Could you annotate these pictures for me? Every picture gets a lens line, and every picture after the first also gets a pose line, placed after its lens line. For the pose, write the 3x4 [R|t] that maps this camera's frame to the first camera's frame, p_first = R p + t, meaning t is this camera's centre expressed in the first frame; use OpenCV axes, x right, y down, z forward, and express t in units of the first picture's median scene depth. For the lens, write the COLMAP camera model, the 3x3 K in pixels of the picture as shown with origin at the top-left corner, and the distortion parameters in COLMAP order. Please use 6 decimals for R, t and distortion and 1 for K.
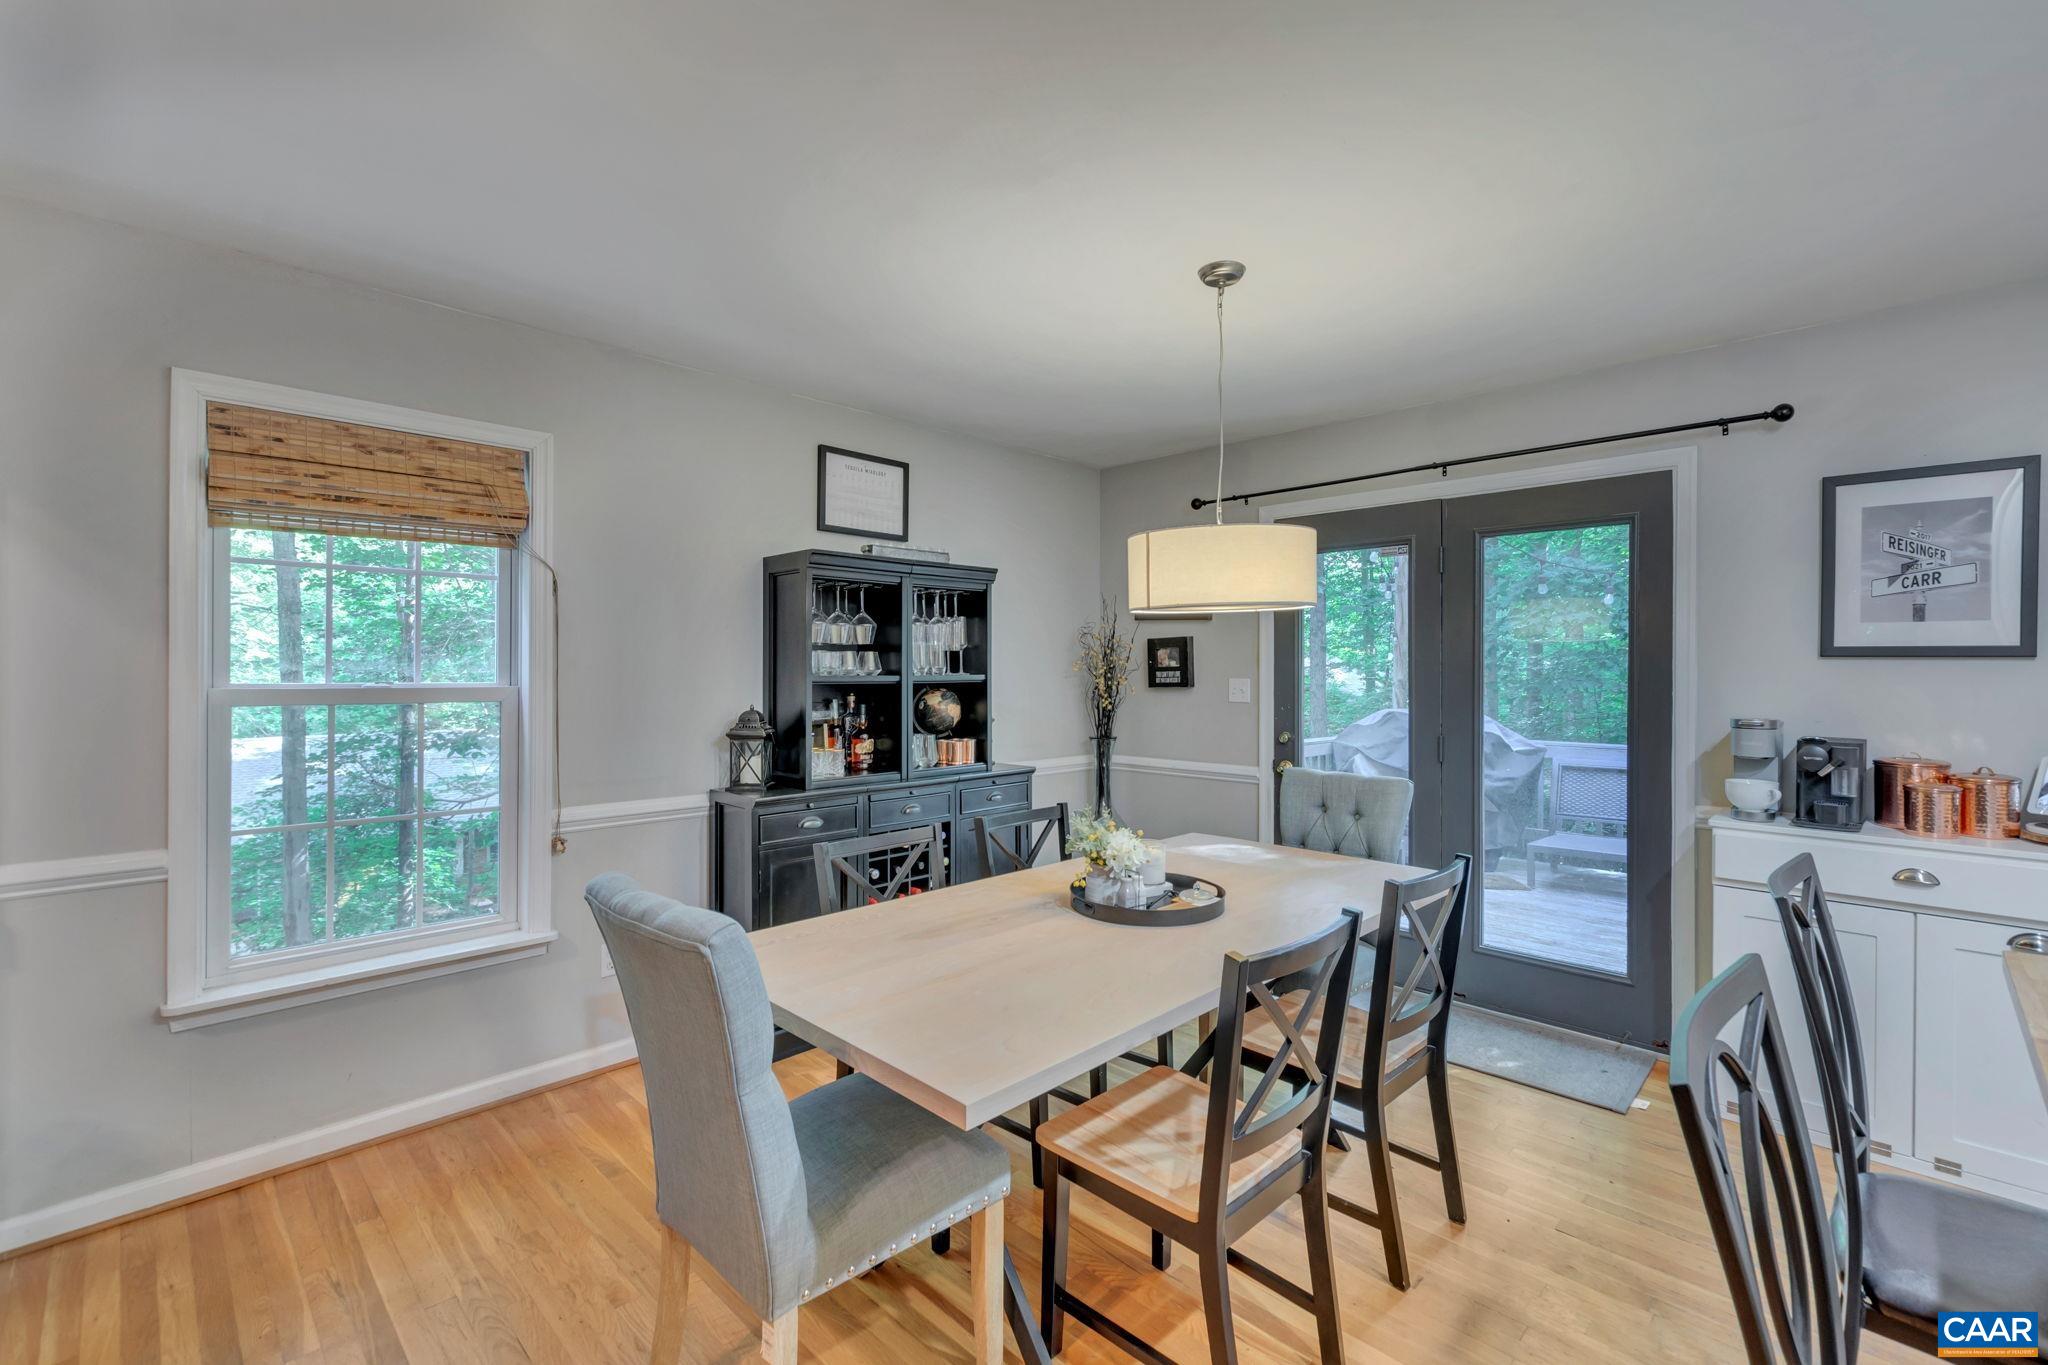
lens RADIAL K [[869.5, 0, 1017.3], [0, 869.5, 674.6], [0, 0, 1]] dist [-0.005157, -0.000791]
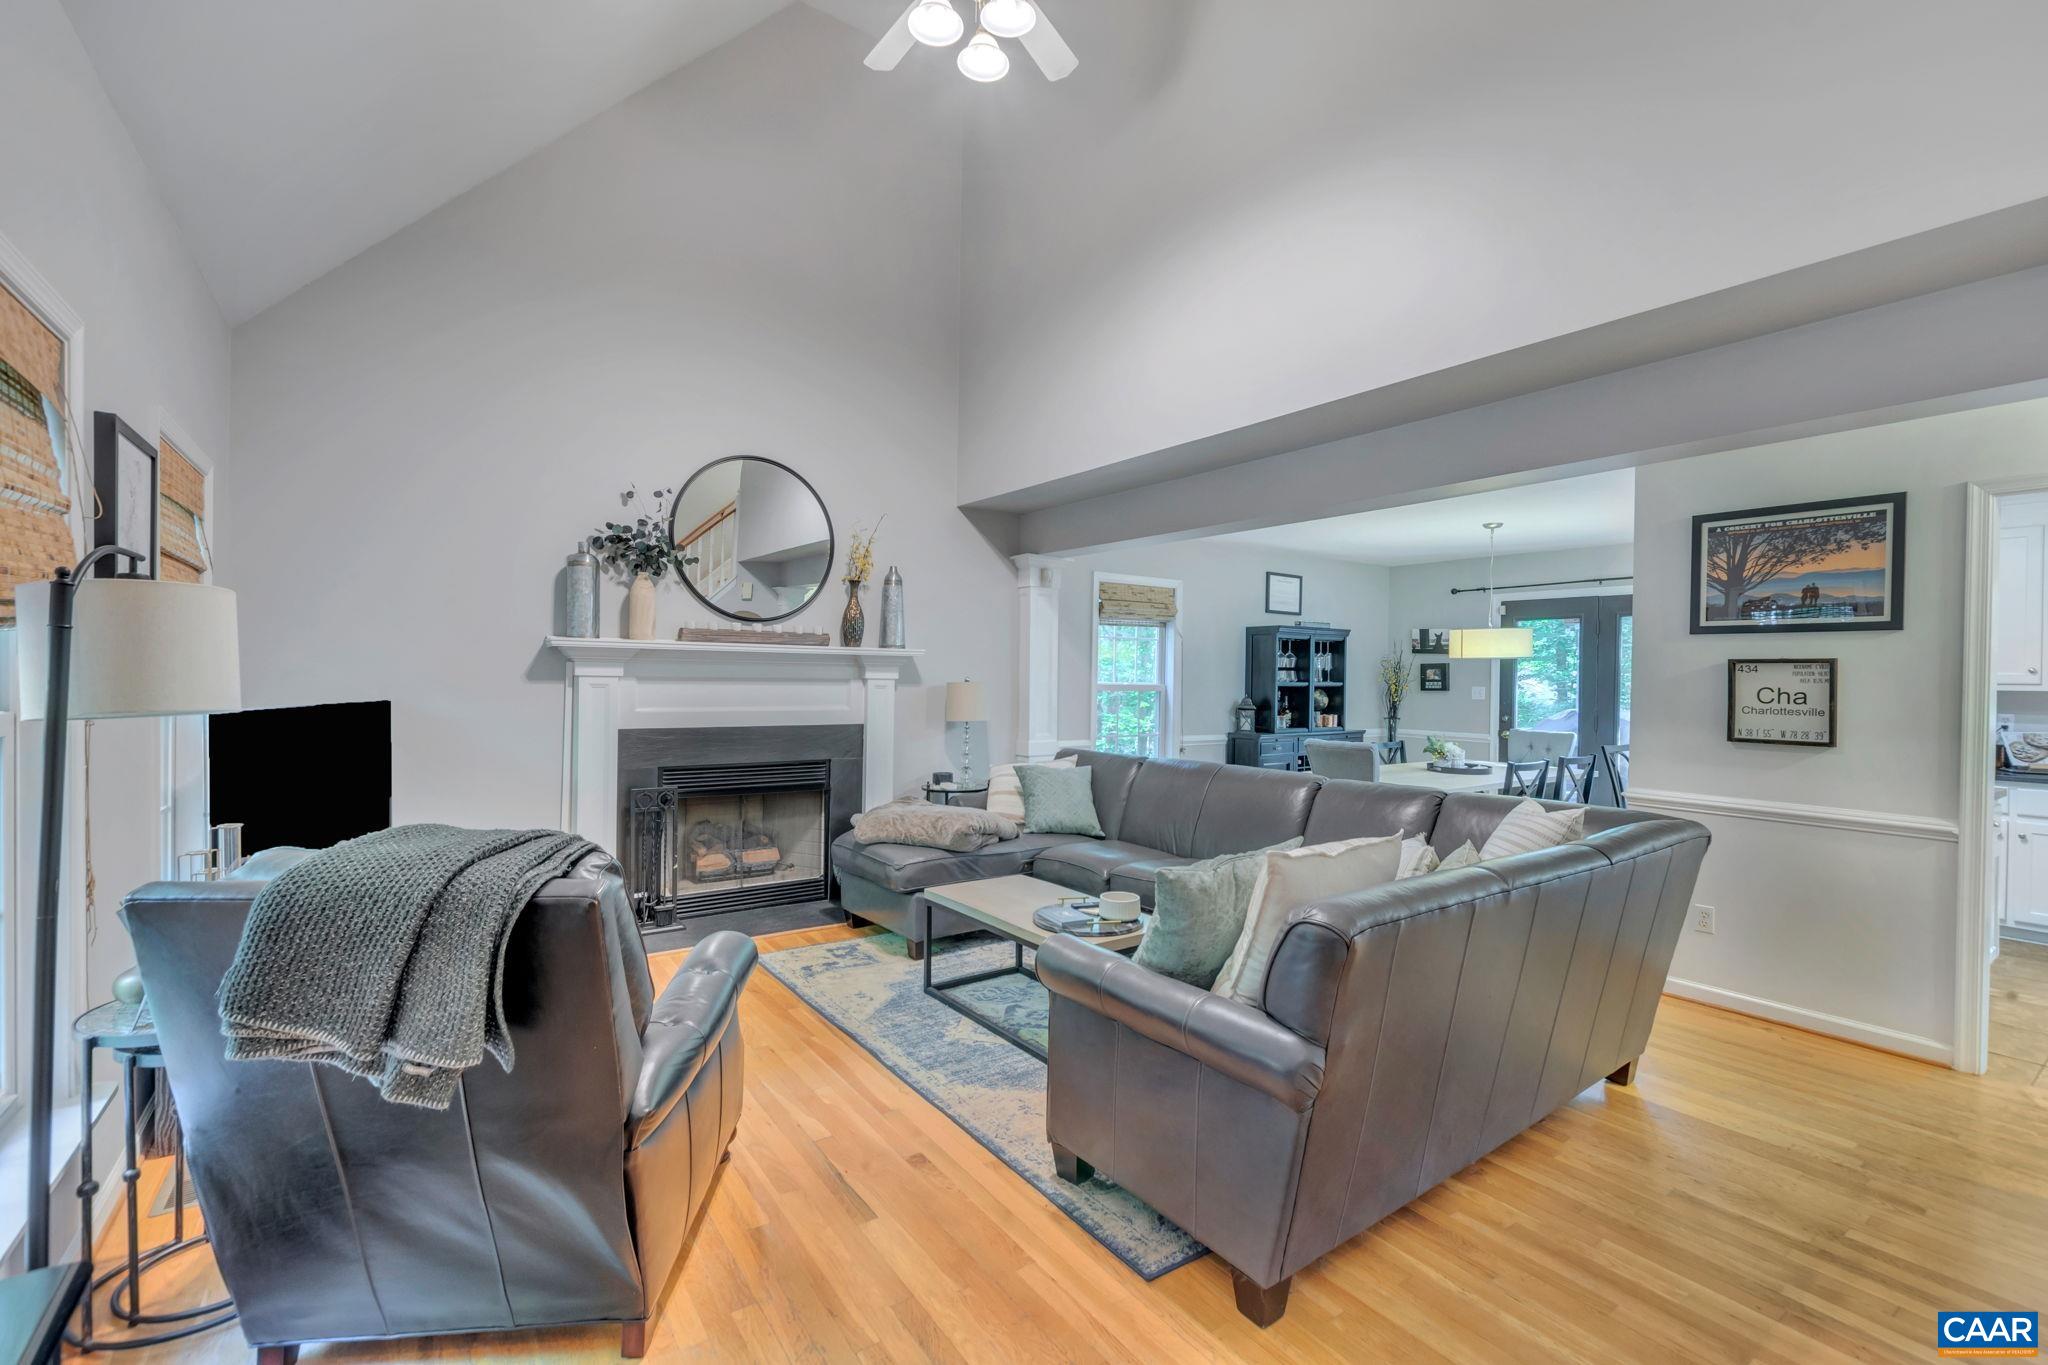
lens RADIAL K [[869.5, 0, 994.0], [0, 869.5, 686.4], [0, 0, 1]] dist [-0.005157, -0.000791]
pose [[0.979797, 0.014817, -0.199446, -0.441679], [-0.013489, 0.999877, 0.008018, 0.003694], [0.199540, -0.005166, 0.979876, -1.158016]]
